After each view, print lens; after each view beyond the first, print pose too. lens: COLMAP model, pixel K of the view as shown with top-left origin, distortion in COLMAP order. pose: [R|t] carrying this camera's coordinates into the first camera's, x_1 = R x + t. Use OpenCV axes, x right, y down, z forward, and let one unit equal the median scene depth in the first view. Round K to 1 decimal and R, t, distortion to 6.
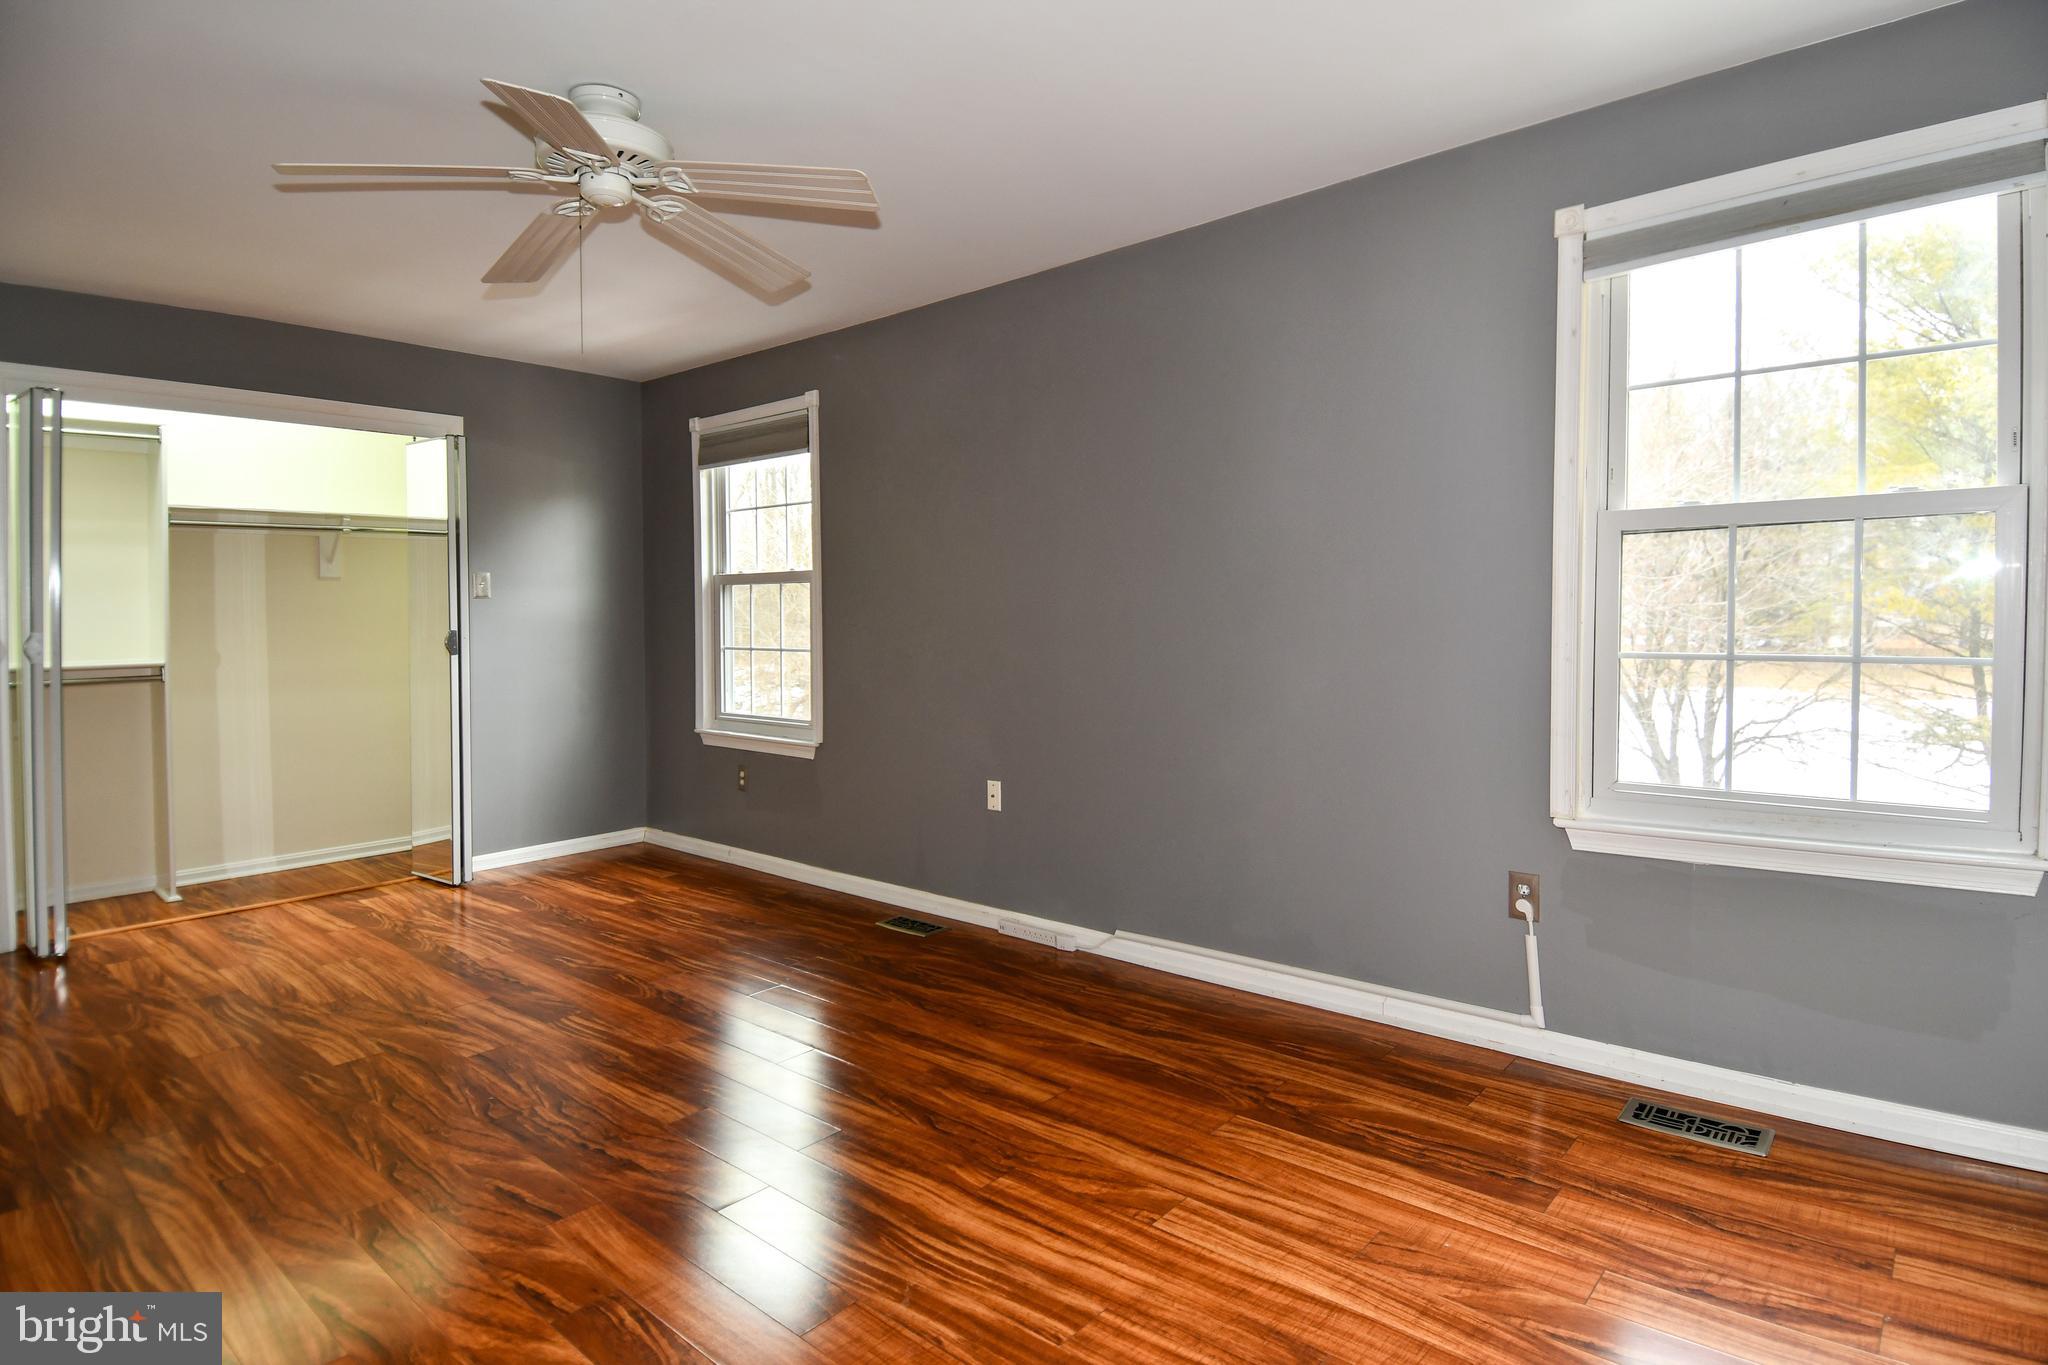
lens RADIAL K [[1050.0, 0, 1016.6], [0, 1050.0, 650.0], [0, 0, 1]] dist [0.044298, -0.040603]
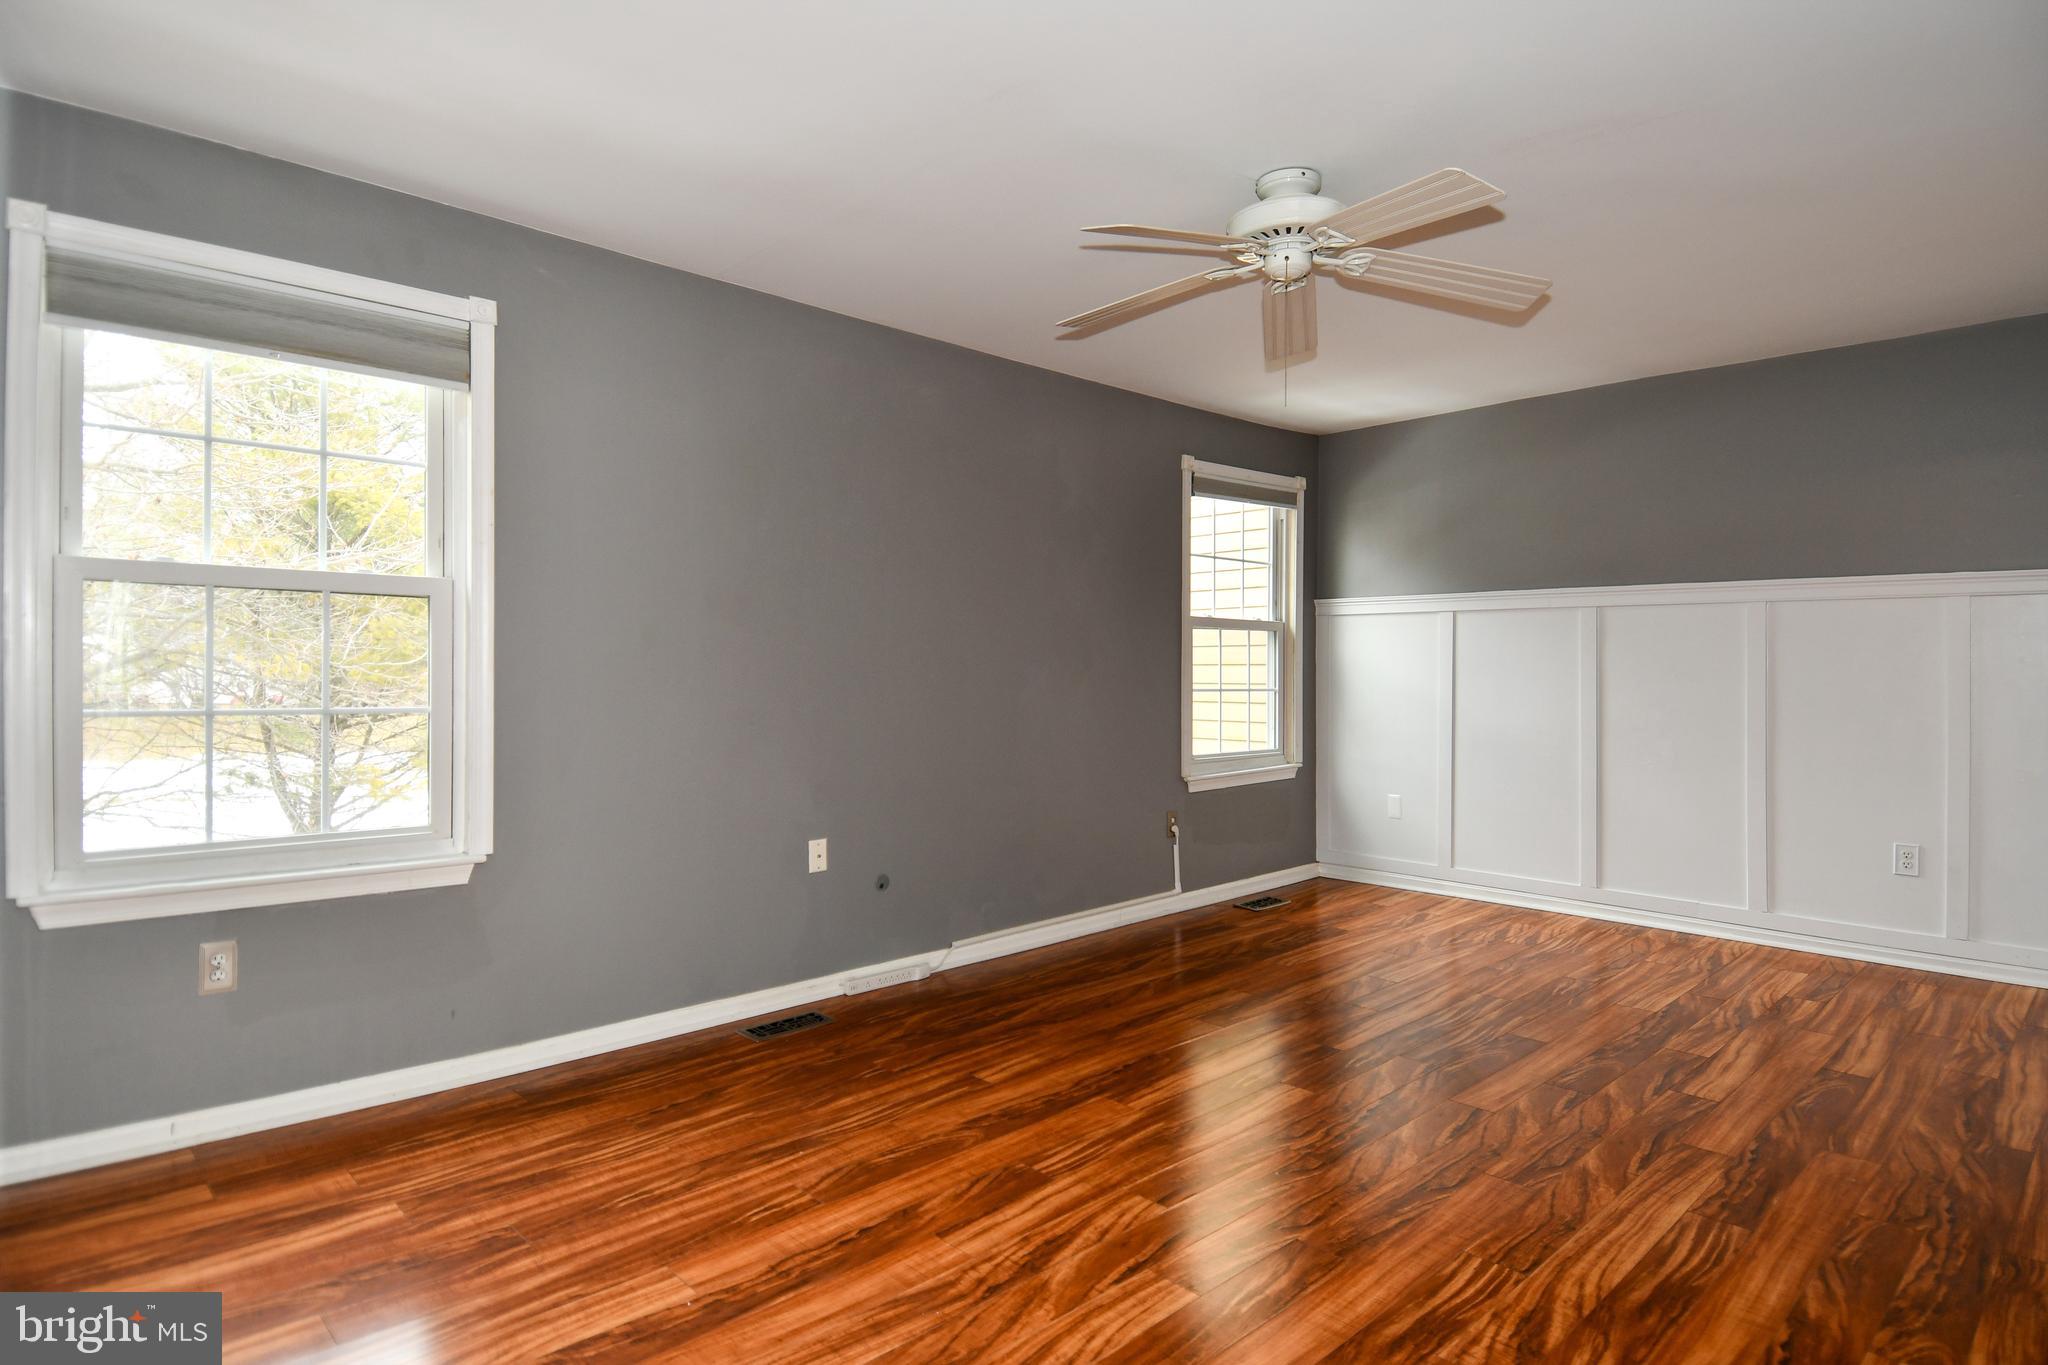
lens RADIAL K [[1050.0, 0, 1016.6], [0, 1050.0, 650.0], [0, 0, 1]] dist [0.044298, -0.040603]
pose [[0.133812, 0.036738, 0.990326, -1.177180], [0.030540, 0.998685, -0.041174, 0.000722], [-0.990536, 0.035754, 0.132514, 0.881710]]
